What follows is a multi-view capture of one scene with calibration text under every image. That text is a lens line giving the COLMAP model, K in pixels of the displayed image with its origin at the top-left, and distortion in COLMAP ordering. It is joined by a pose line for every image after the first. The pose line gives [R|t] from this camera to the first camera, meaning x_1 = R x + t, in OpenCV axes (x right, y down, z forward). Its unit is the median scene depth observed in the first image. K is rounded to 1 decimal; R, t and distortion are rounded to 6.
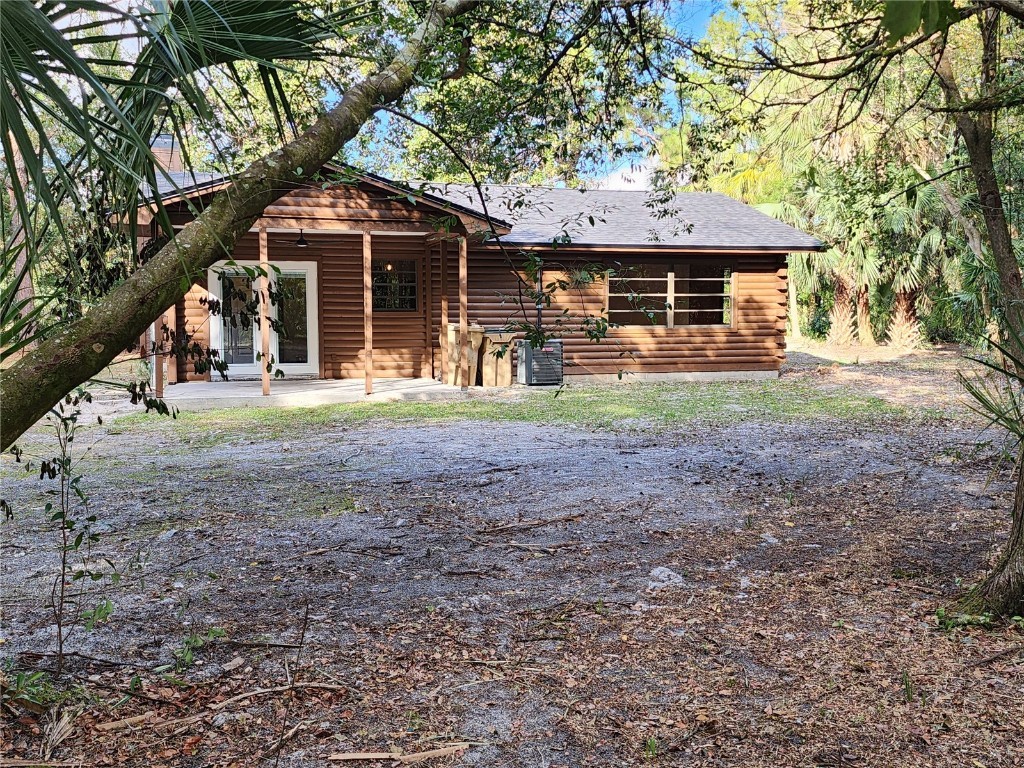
lens RADIAL K [[690.9, 0, 515.9], [0, 690.9, 377.9], [0, 0, 1]] dist [0.096875, -0.083104]
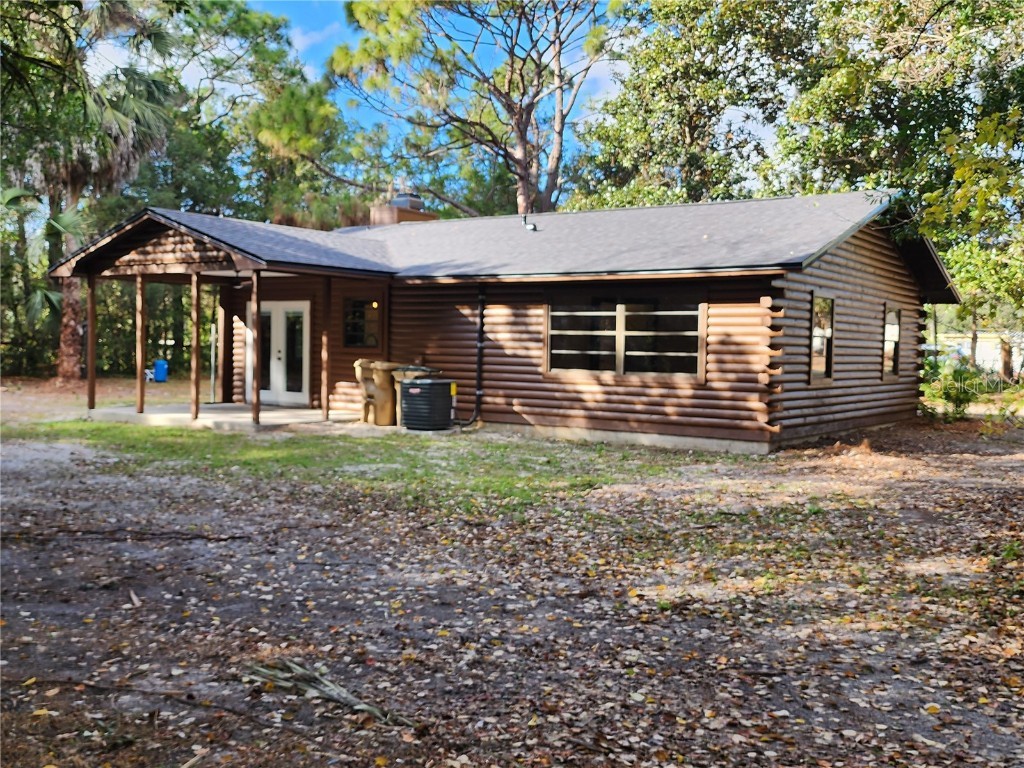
lens RADIAL K [[690.9, 0, 515.9], [0, 690.9, 377.9], [0, 0, 1]] dist [0.096875, -0.083104]
pose [[0.803918, 0.044225, -0.593093, 0.595287], [-0.076440, 0.996644, -0.029296, -0.036507], [0.589807, 0.068887, 0.804601, 0.299143]]
